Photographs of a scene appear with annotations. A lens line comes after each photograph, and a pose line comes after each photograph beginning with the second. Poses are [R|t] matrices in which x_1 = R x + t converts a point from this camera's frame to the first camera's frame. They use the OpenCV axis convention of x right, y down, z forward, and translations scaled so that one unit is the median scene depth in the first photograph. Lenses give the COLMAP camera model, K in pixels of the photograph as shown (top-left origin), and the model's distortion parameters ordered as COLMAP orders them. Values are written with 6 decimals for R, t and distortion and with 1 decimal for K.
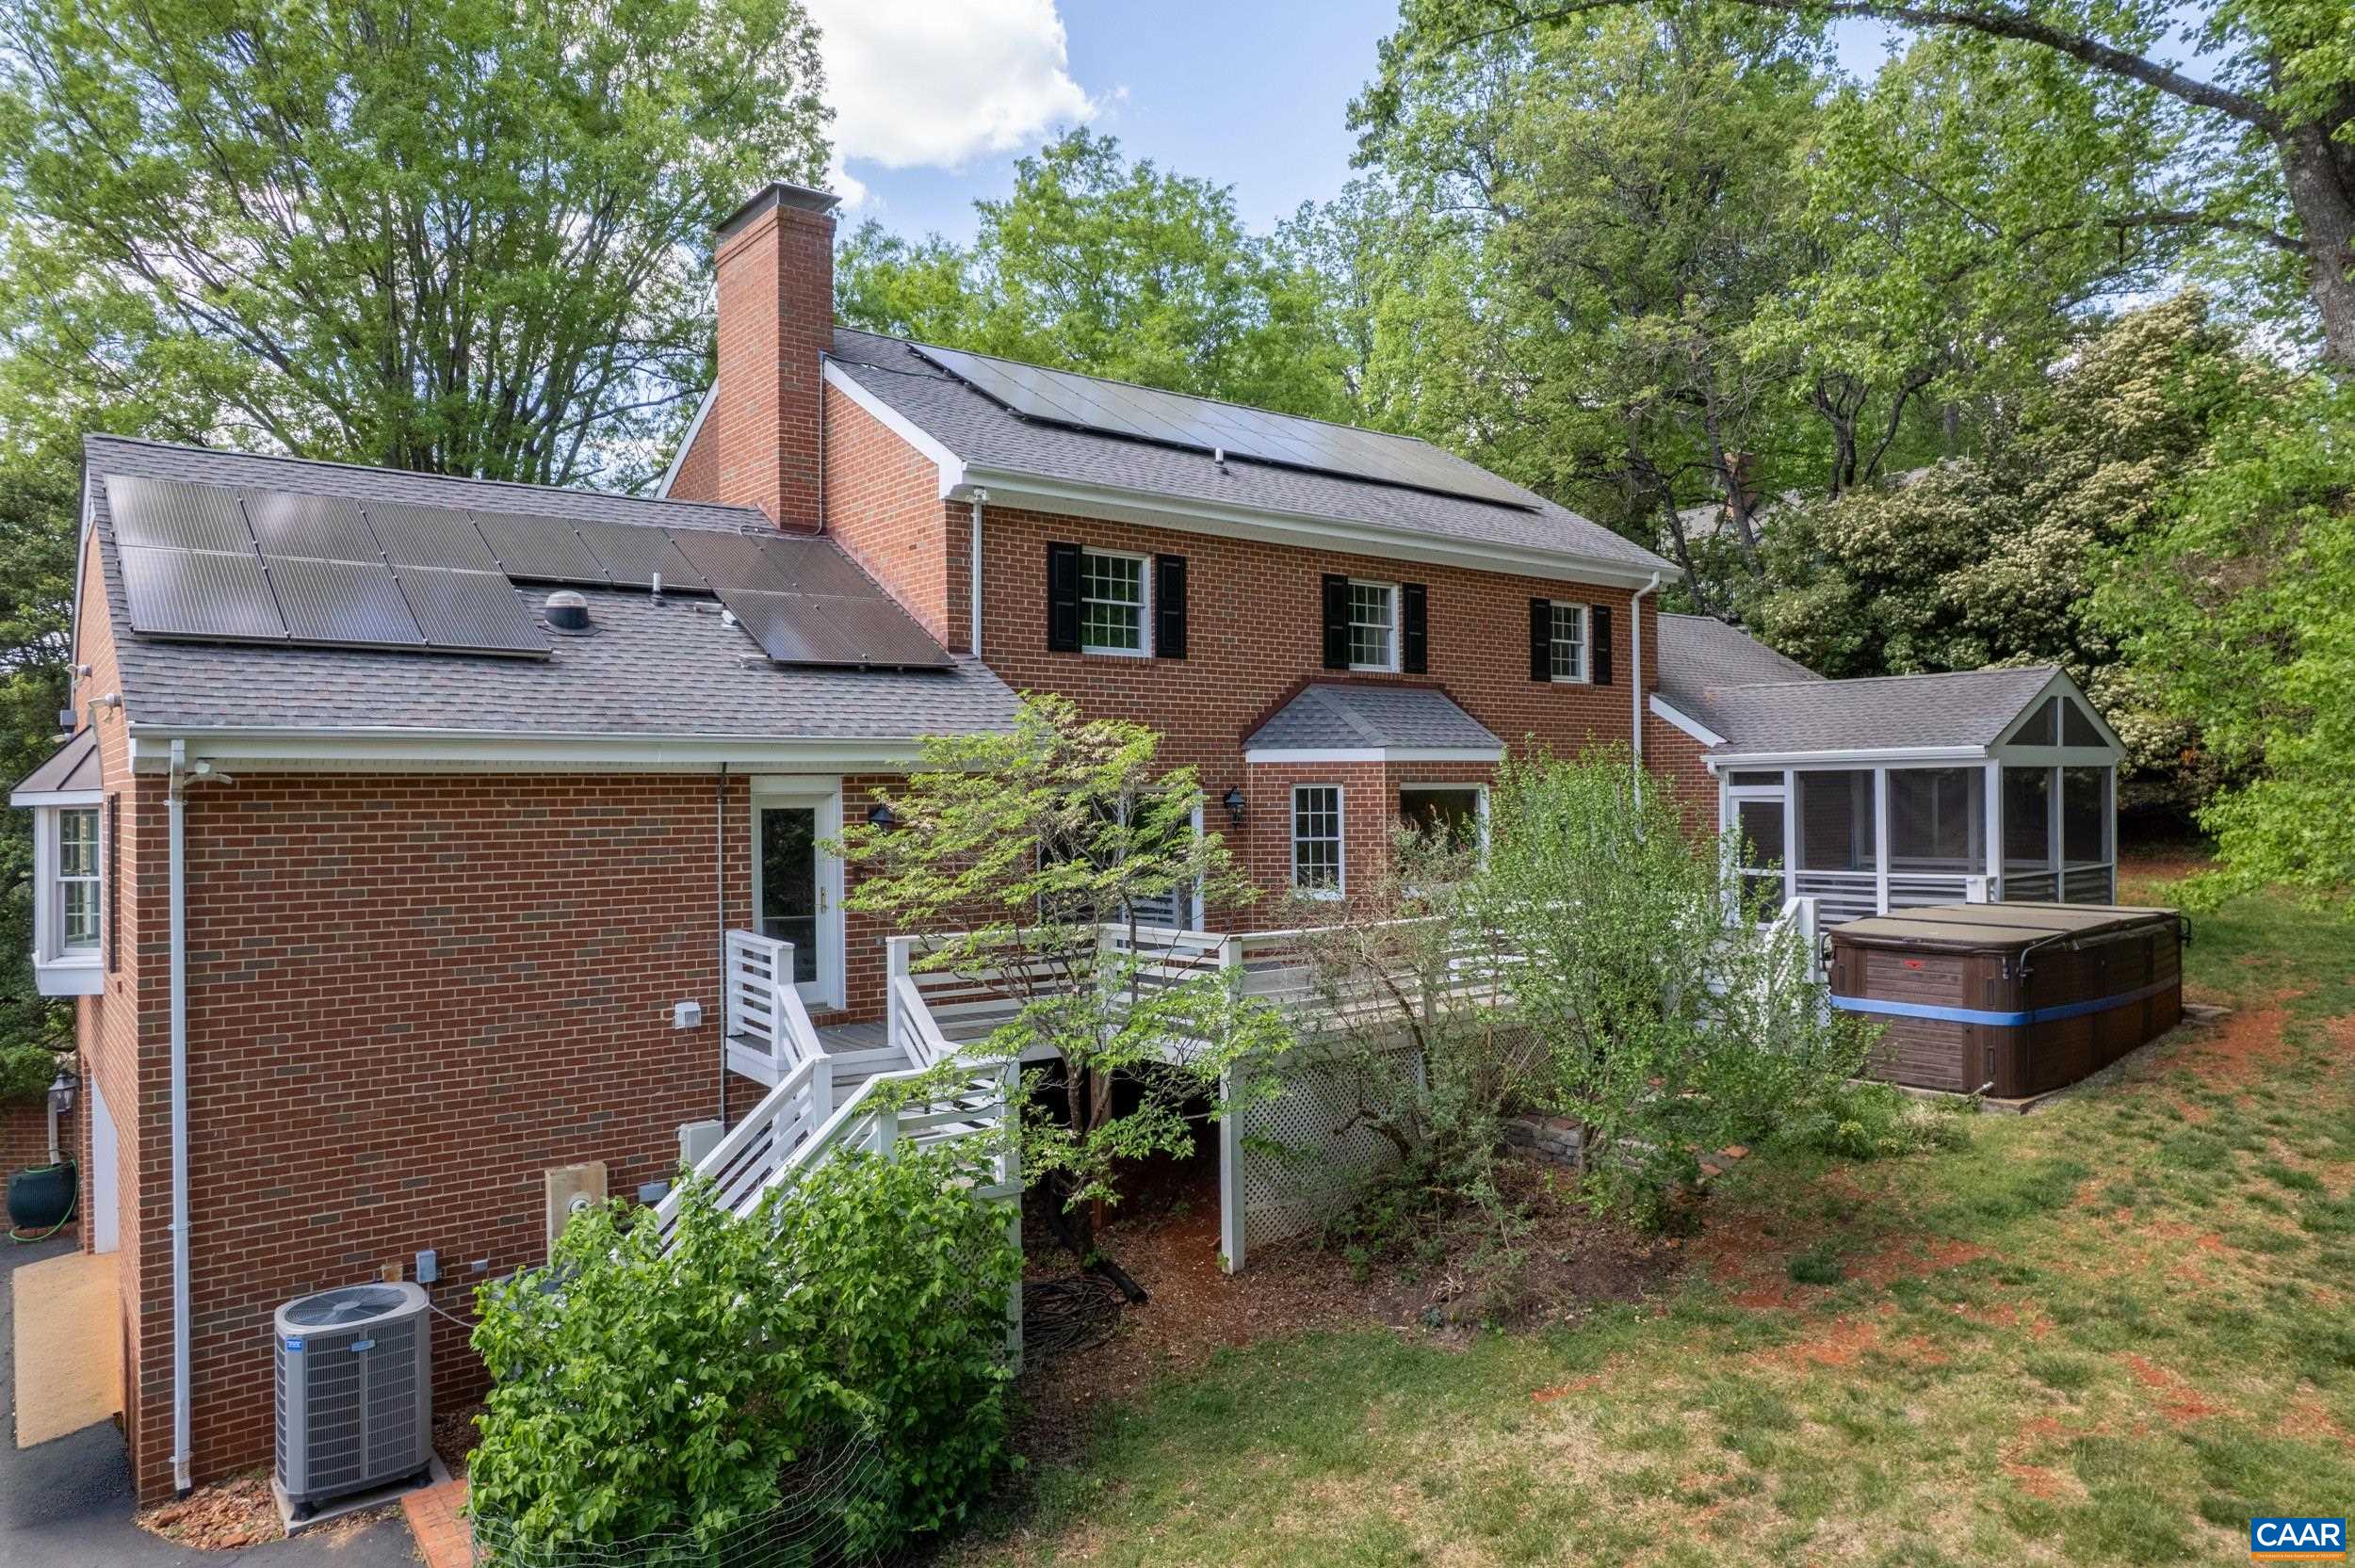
lens RADIAL K [[1513.4, 0, 1210.4], [0, 1513.4, 788.3], [0, 0, 1]] dist [-0.070200, 0.000524]
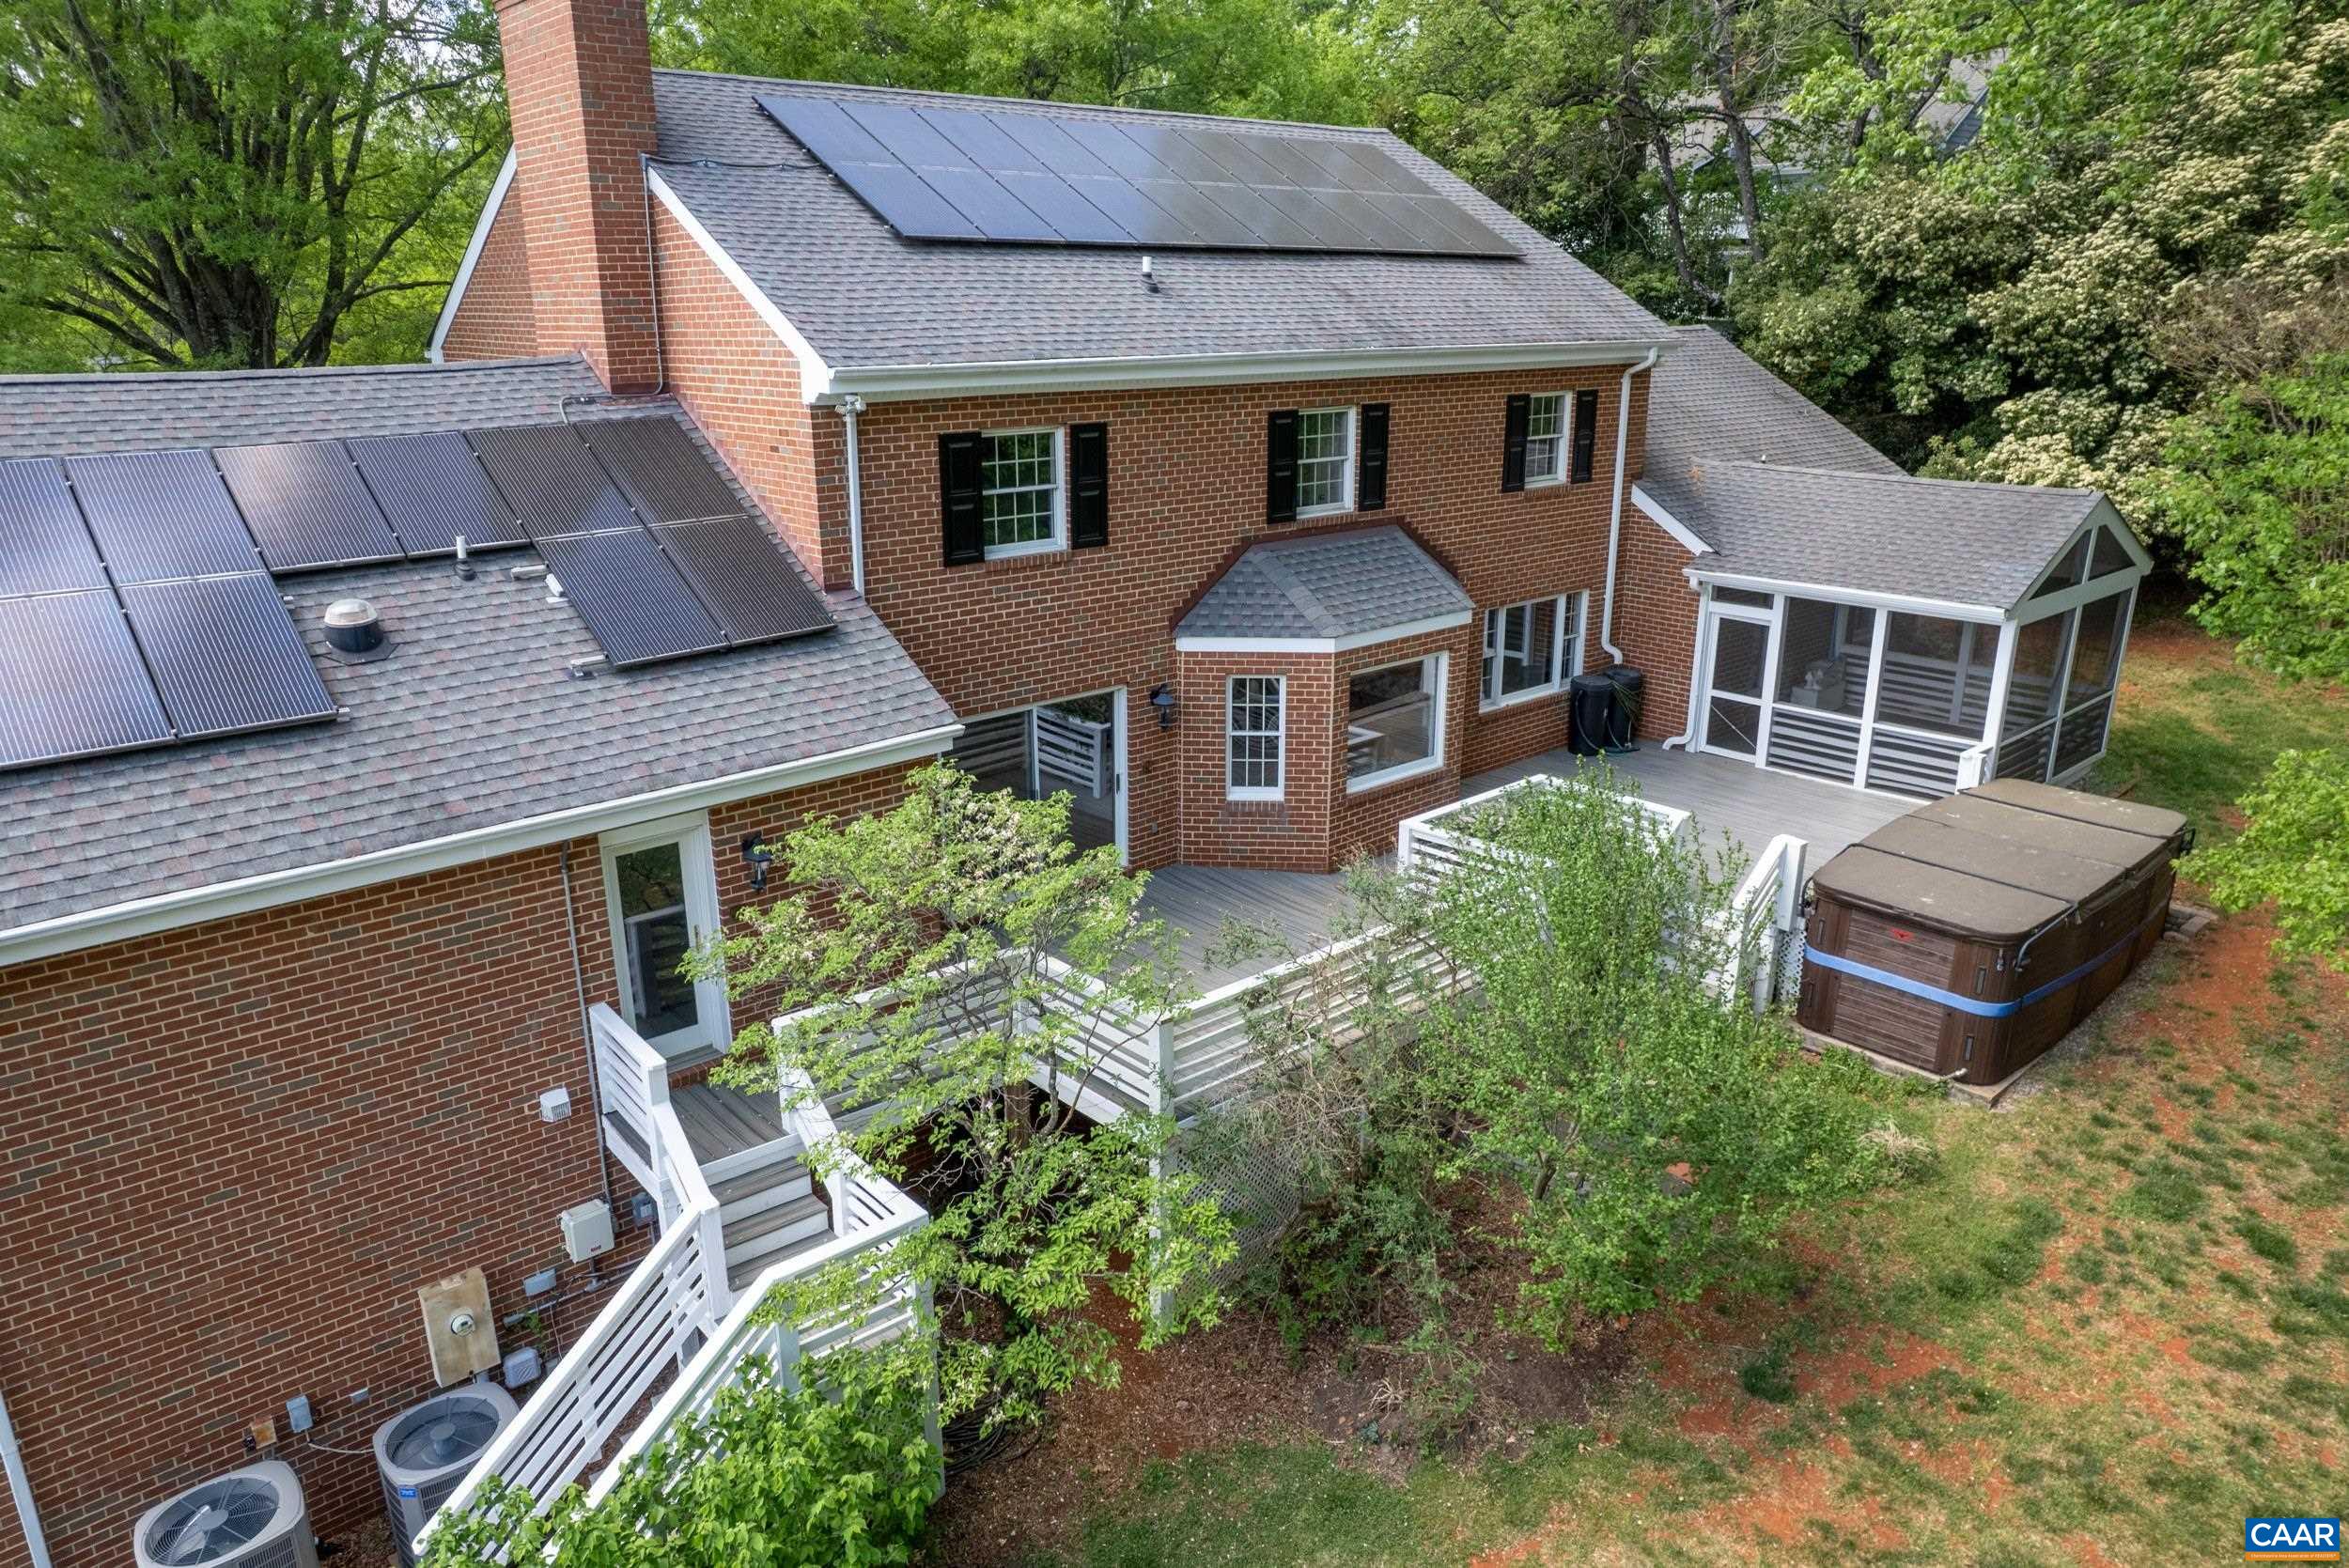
lens RADIAL K [[1556.5, 0, 1178.0], [0, 1556.5, 832.1], [0, 0, 1]] dist [-0.085875, 0.054964]
pose [[0.999473, -0.000075, 0.032462, -0.004732], [-0.010231, 0.948299, 0.317212, -0.209756], [-0.030808, -0.317377, 0.947799, 0.120294]]
